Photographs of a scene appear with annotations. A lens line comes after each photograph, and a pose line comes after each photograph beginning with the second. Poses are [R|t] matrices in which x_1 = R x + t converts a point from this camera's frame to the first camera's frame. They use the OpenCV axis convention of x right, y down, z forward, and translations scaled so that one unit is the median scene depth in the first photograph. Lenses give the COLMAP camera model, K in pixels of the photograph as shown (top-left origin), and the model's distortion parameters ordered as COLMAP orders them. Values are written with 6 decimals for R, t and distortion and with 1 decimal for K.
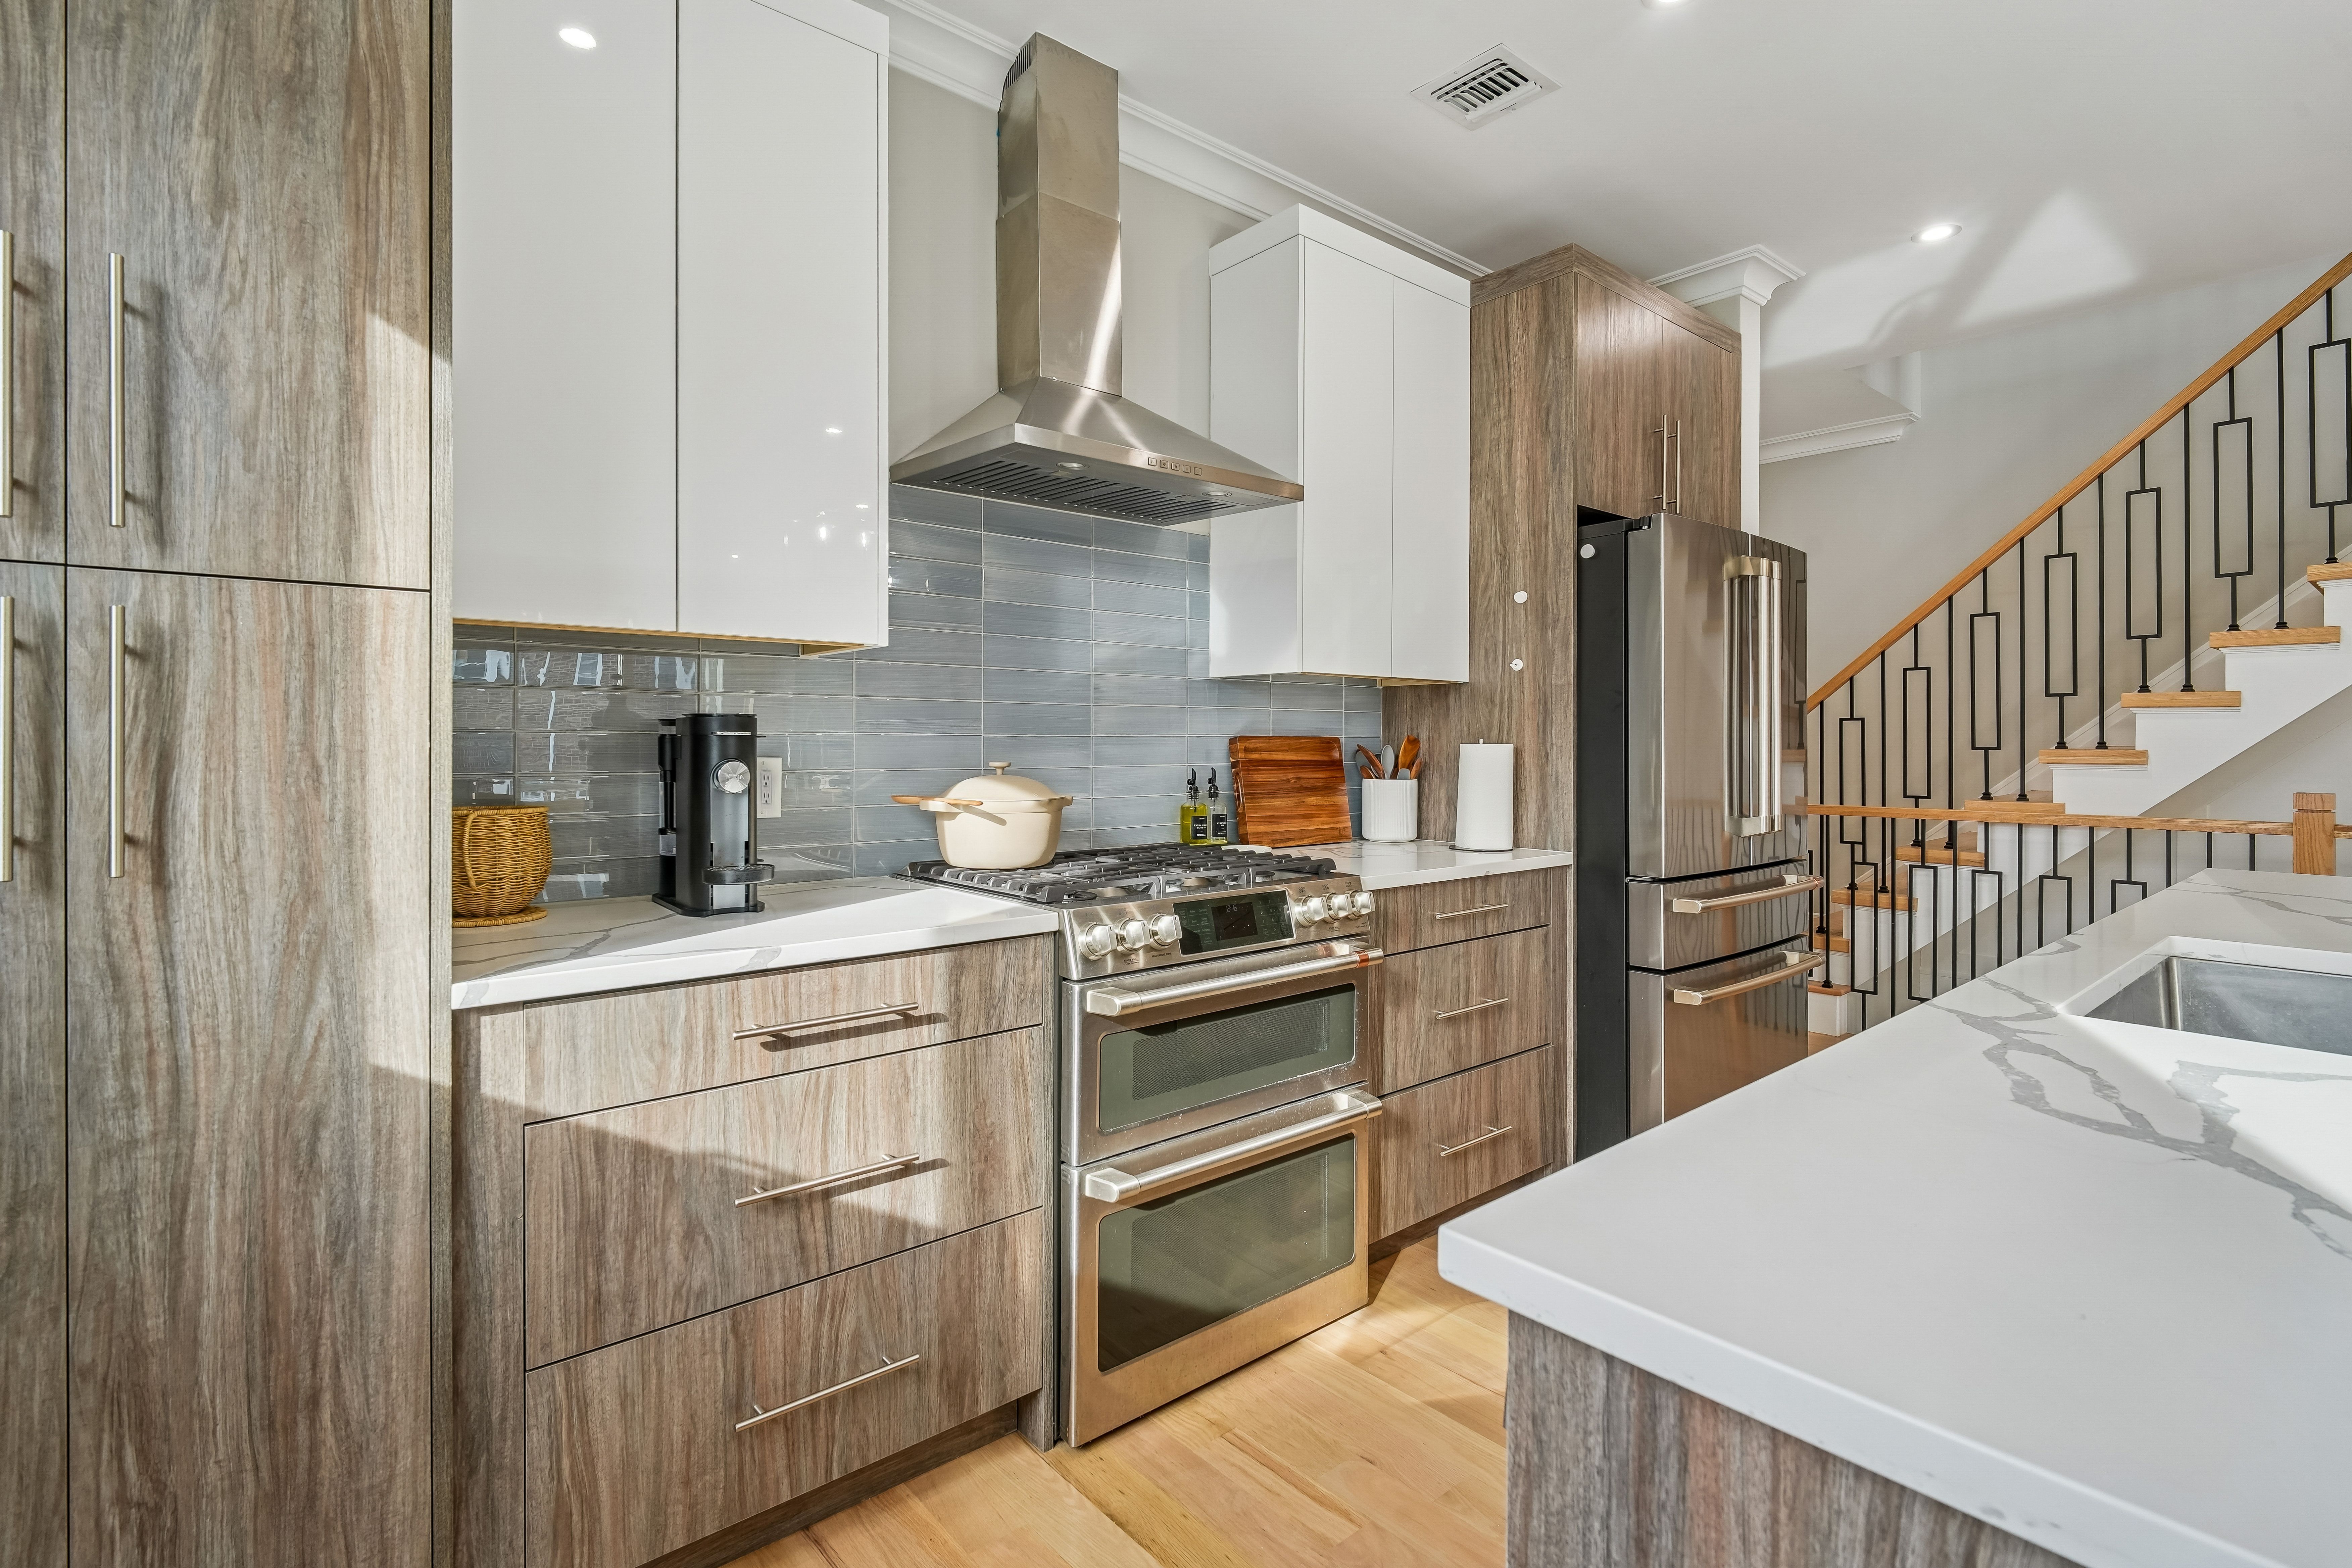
lens RADIAL K [[1104.6, 0, 1179.9], [0, 1104.6, 739.9], [0, 0, 1]] dist [0.003190, -0.005454]
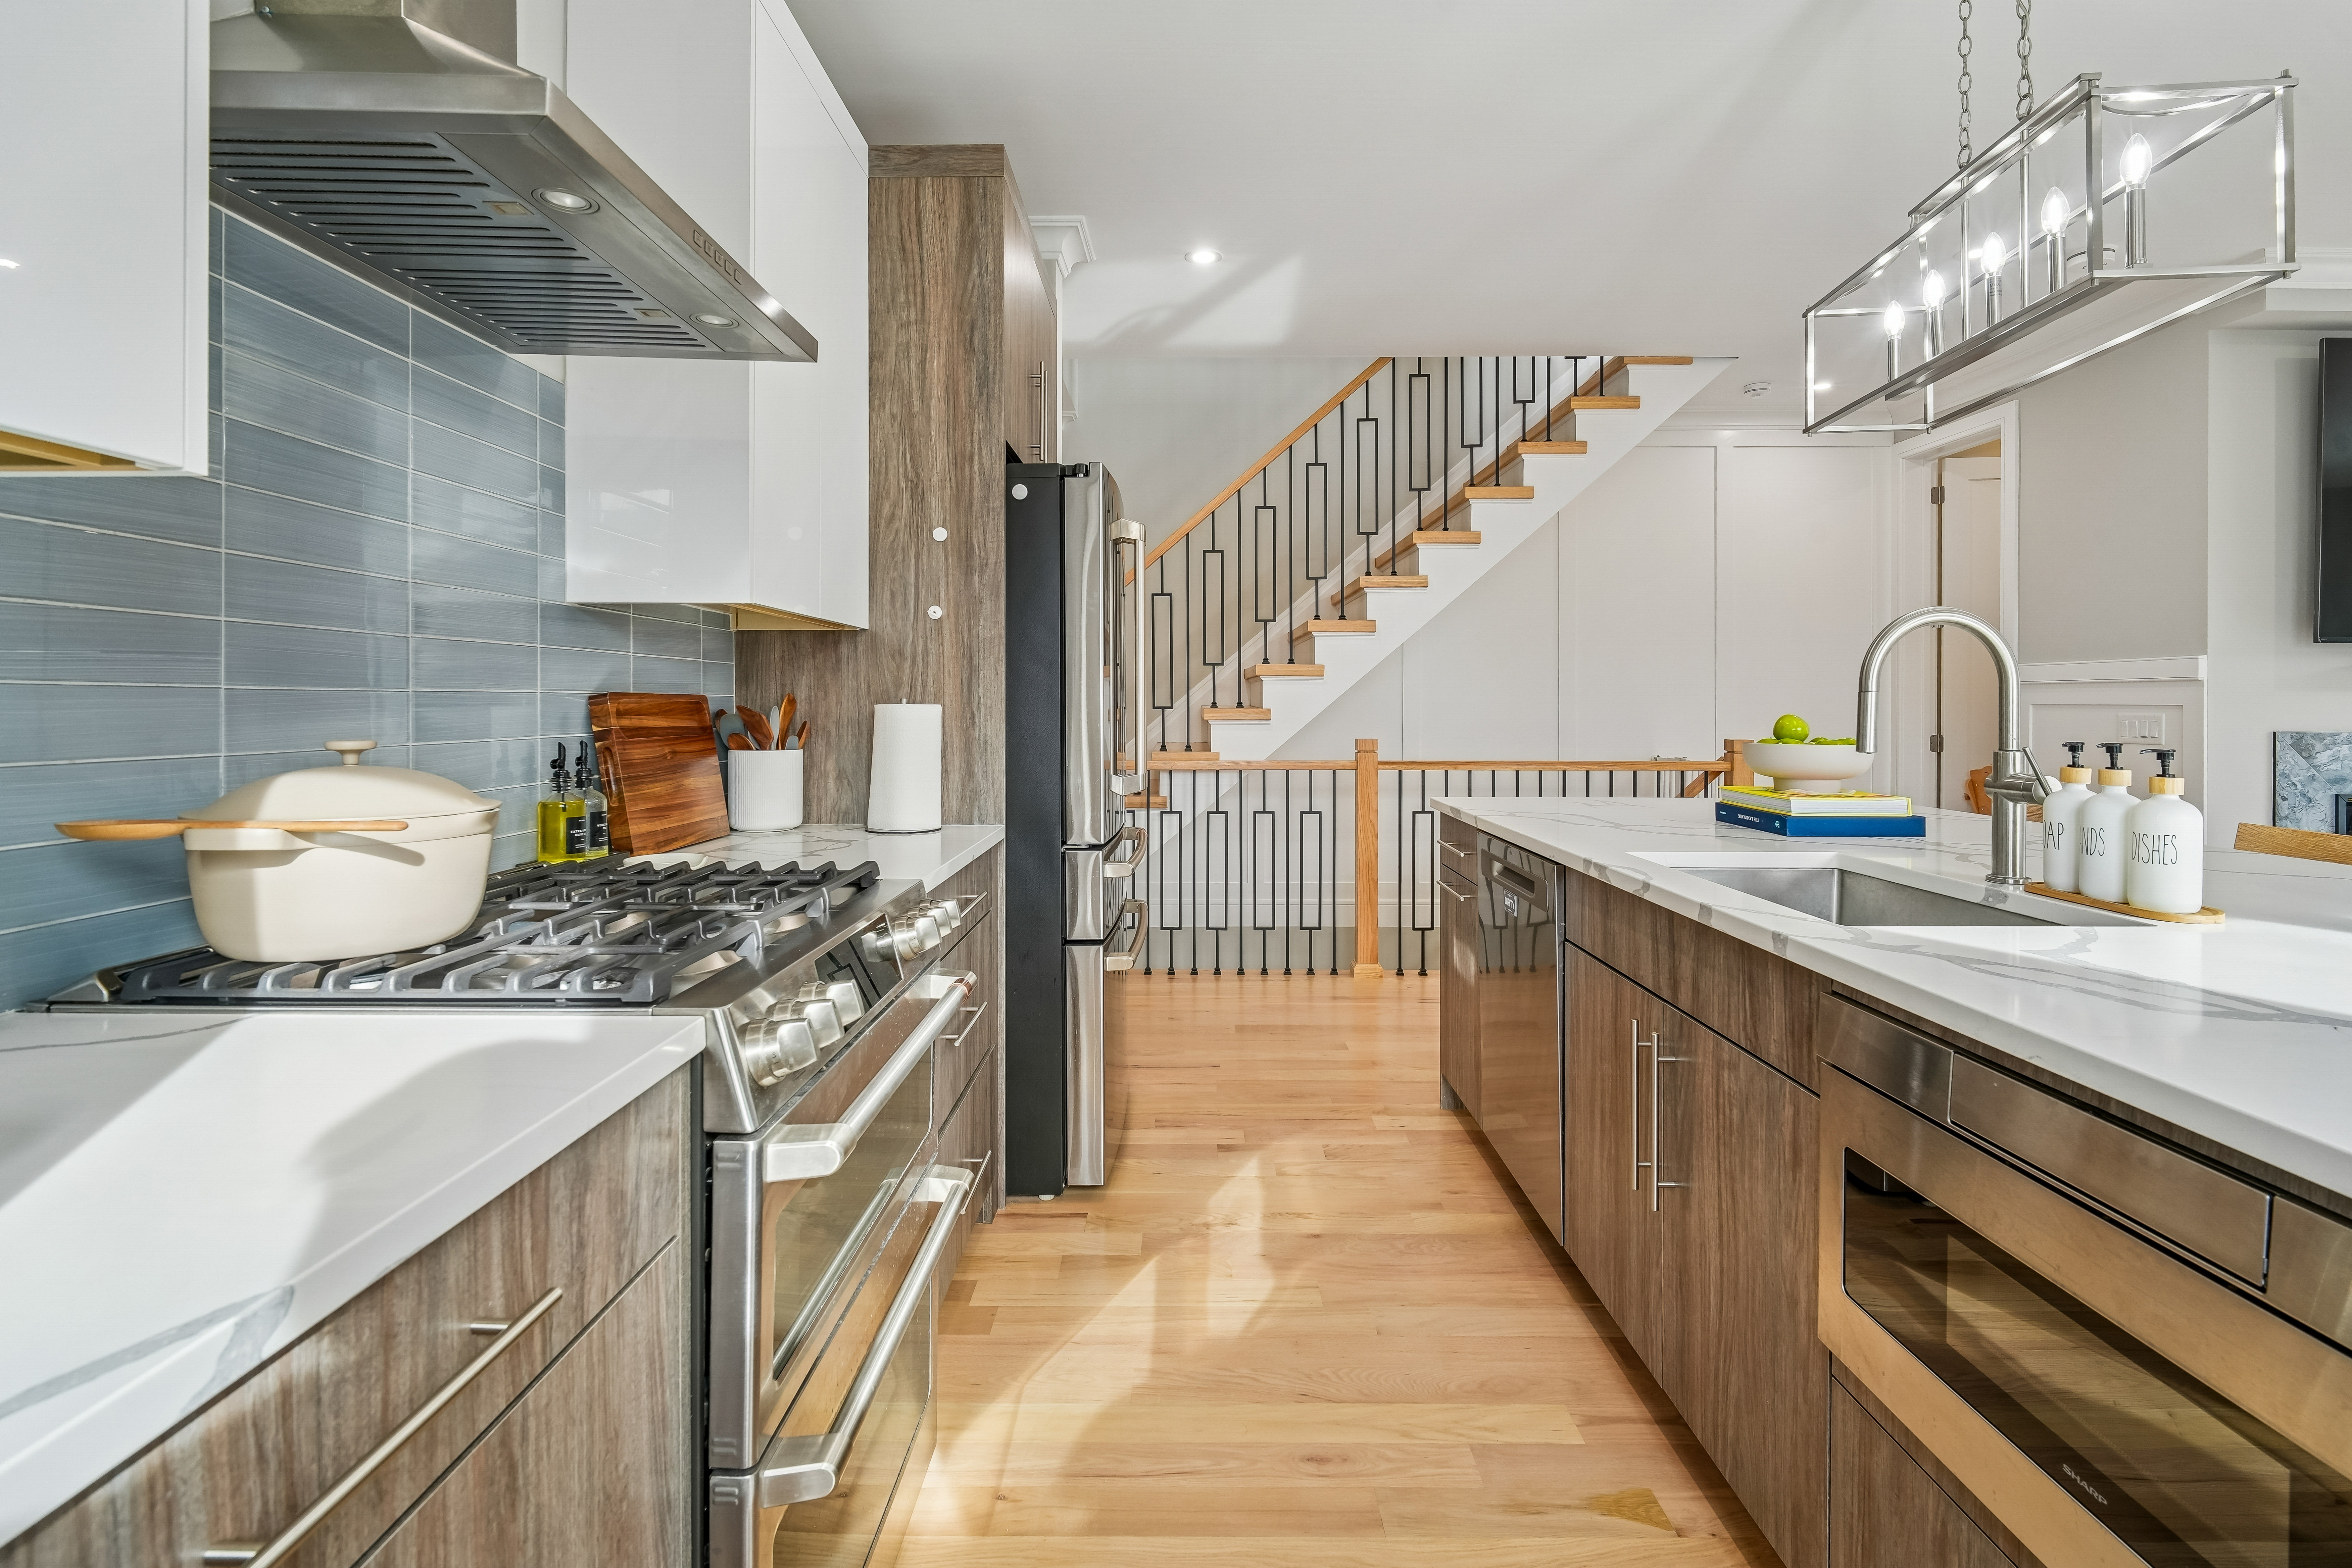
lens RADIAL K [[1104.6, 0, 1147.8], [0, 1104.6, 713.2], [0, 0, 1]] dist [0.003190, -0.005454]
pose [[0.663964, -0.006957, 0.747732, -0.240707], [-0.000536, 0.999952, 0.009780, 0.002363], [-0.747764, -0.006895, 0.663928, 0.317475]]
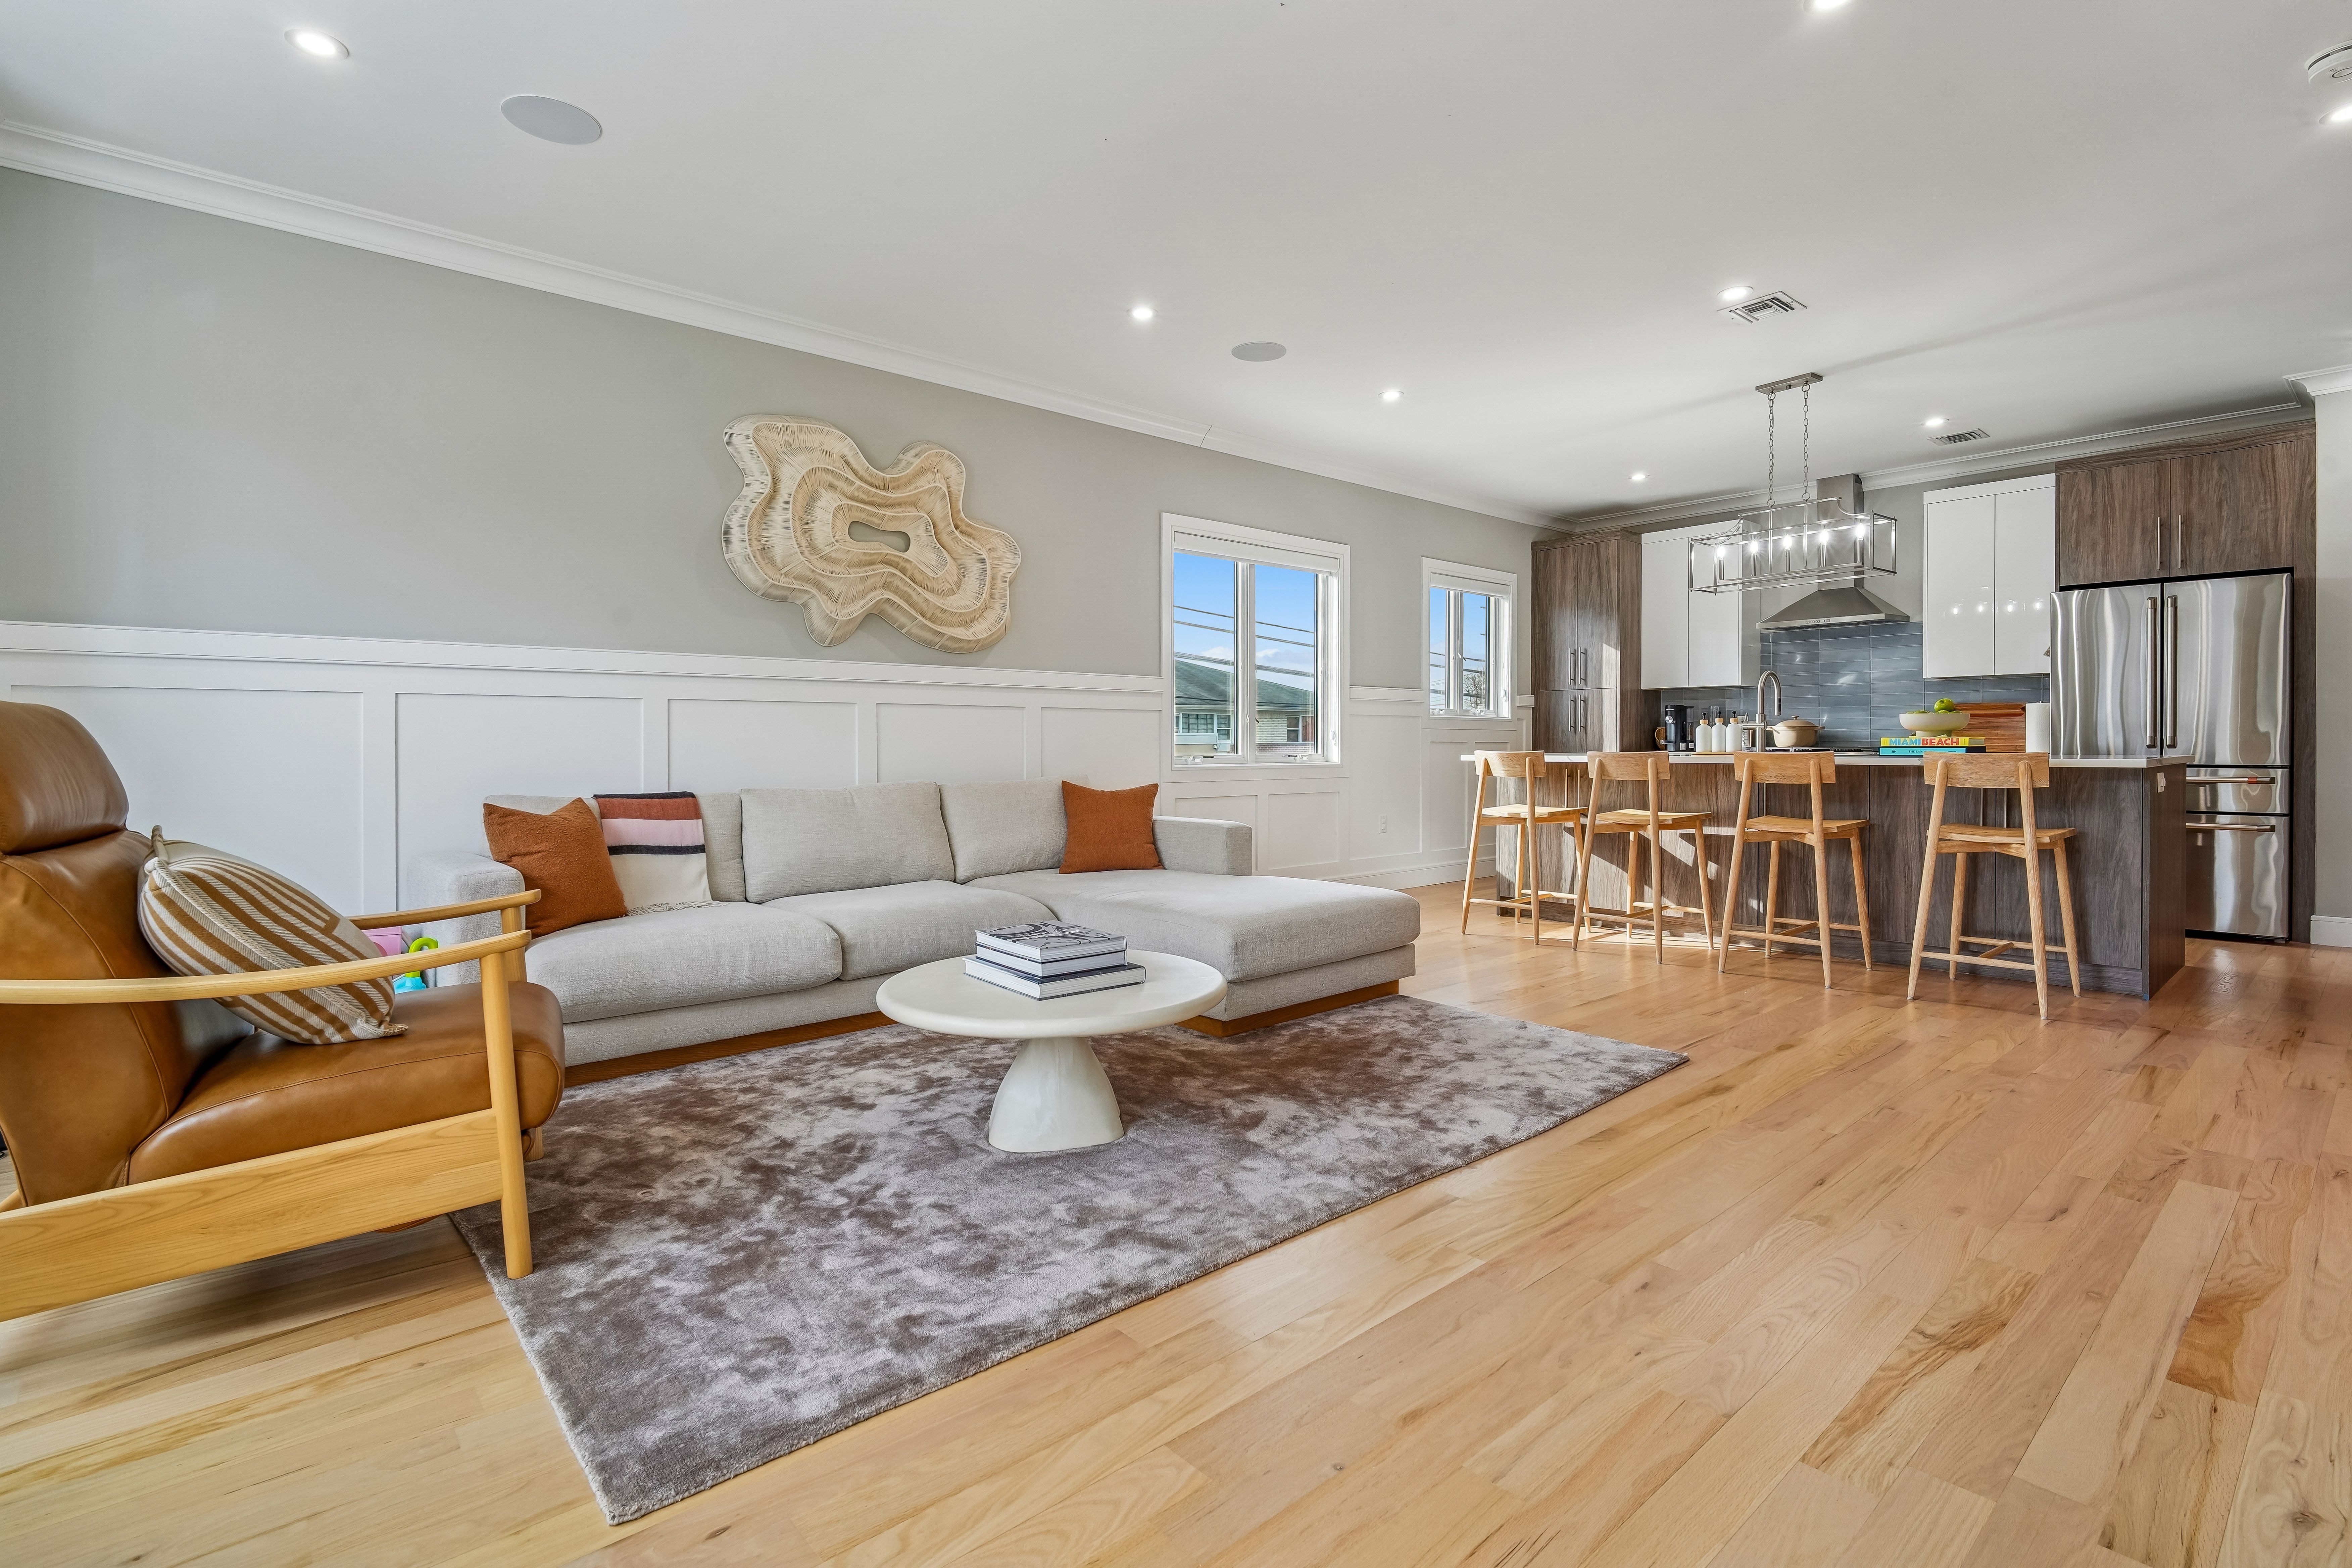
lens RADIAL K [[1104.6, 0, 1166.7], [0, 1104.6, 751.6], [0, 0, 1]] dist [0.003190, -0.005454]
pose [[0.003967, 0.006408, -0.999972, 2.464108], [0.006088, 0.999961, 0.006432, 0.075343], [0.999974, -0.006114, 0.003928, -0.691656]]
